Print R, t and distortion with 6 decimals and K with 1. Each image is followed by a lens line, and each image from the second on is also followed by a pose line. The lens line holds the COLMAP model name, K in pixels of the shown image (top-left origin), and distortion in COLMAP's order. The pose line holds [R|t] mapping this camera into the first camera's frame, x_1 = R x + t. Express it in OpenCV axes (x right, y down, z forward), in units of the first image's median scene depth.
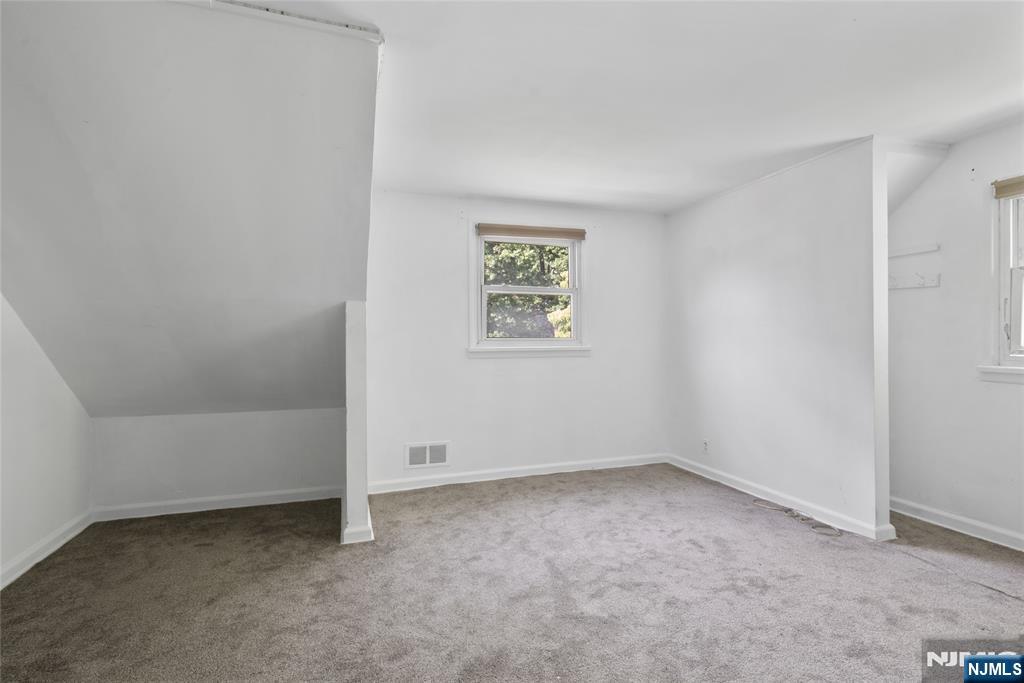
lens RADIAL K [[484.9, 0, 509.9], [0, 484.9, 344.0], [0, 0, 1]] dist [0.001047, 0.000468]
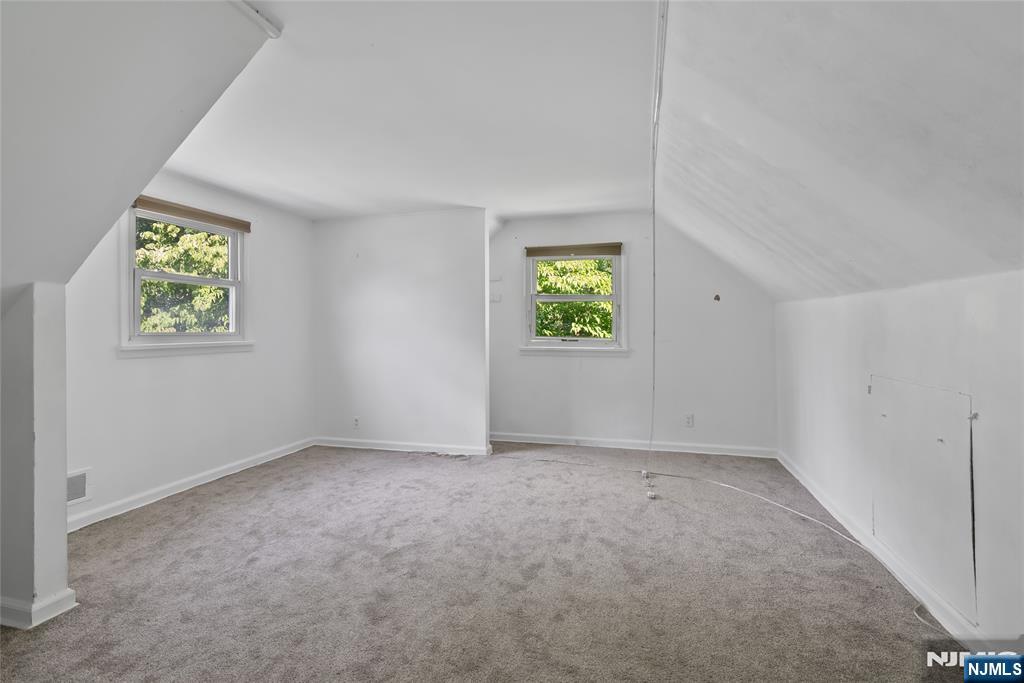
lens RADIAL K [[484.9, 0, 509.9], [0, 484.9, 344.0], [0, 0, 1]] dist [0.001047, 0.000468]
pose [[0.548756, -0.022883, 0.835669, -0.548381], [0.010060, 0.999734, 0.020769, -0.006891], [-0.835922, -0.002990, 0.548840, 0.032581]]
